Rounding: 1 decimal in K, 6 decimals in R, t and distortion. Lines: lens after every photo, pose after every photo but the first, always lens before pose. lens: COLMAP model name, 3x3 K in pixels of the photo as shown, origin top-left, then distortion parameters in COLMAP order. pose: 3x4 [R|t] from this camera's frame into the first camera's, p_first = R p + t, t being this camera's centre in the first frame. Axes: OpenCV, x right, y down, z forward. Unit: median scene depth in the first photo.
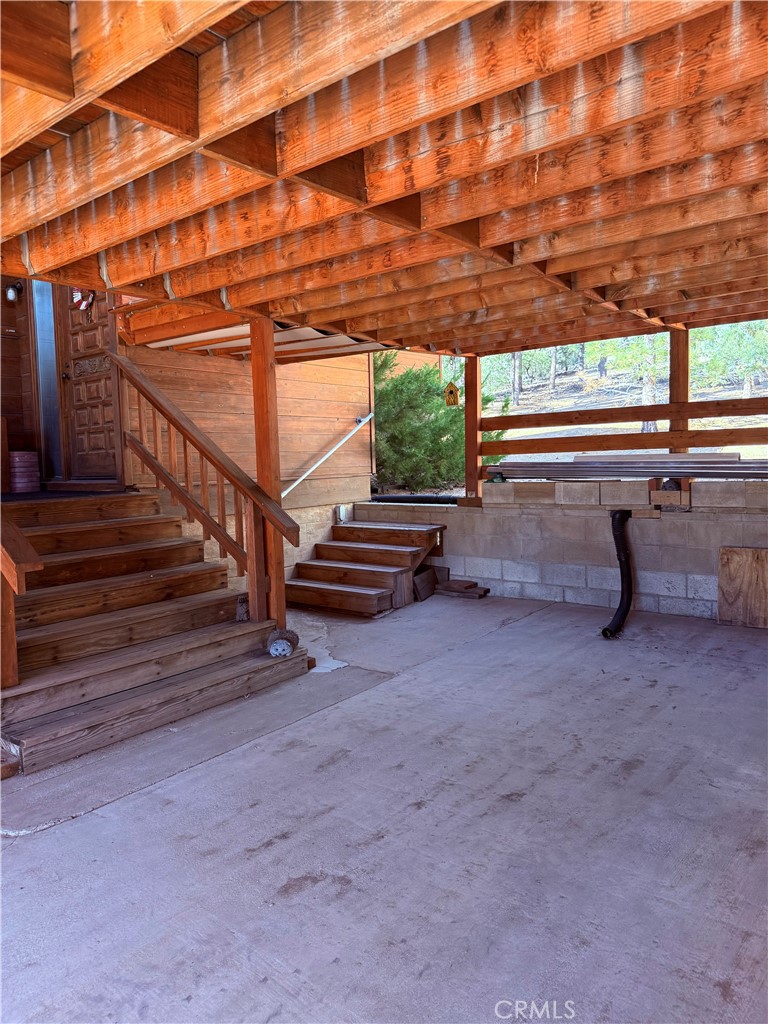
lens RADIAL K [[731.9, 0, 382.5], [0, 731.9, 510.2], [0, 0, 1]] dist [0.088219, 0.000009]
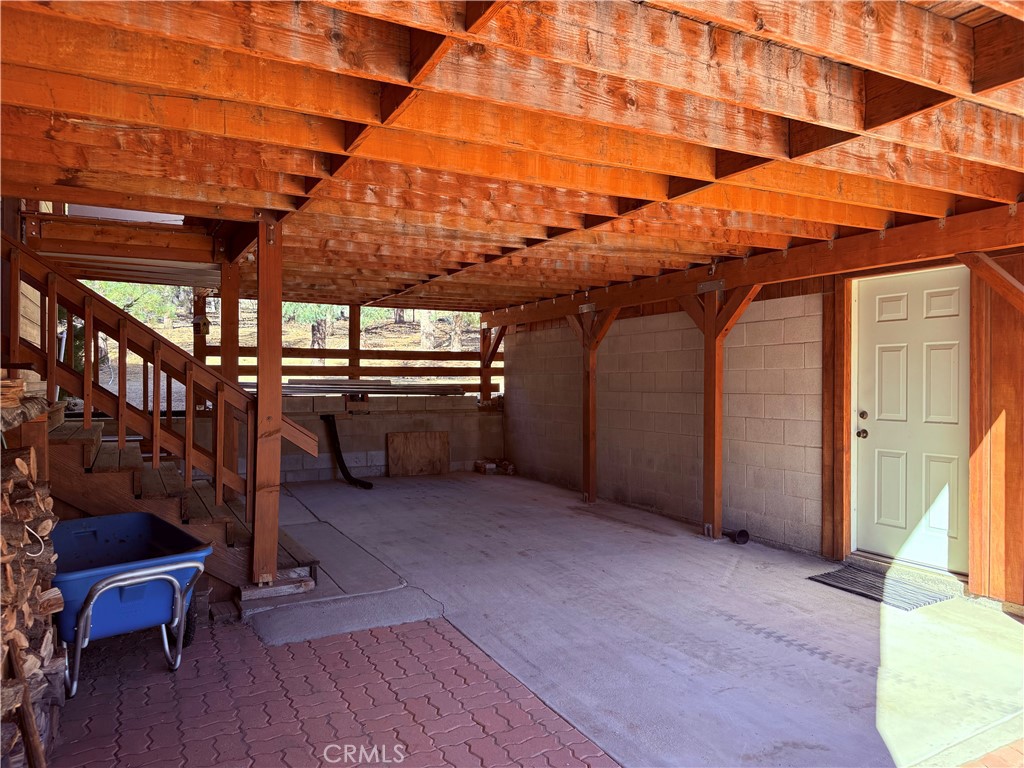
lens RADIAL K [[731.9, 0, 510.4], [0, 731.9, 384.8], [0, 0, 1]] dist [0.088219, 0.000009]
pose [[0.388213, 0.028513, 0.921129, -0.983311], [0.052308, 0.997228, -0.052915, 0.039814], [-0.920084, 0.068725, 0.385645, 0.055174]]
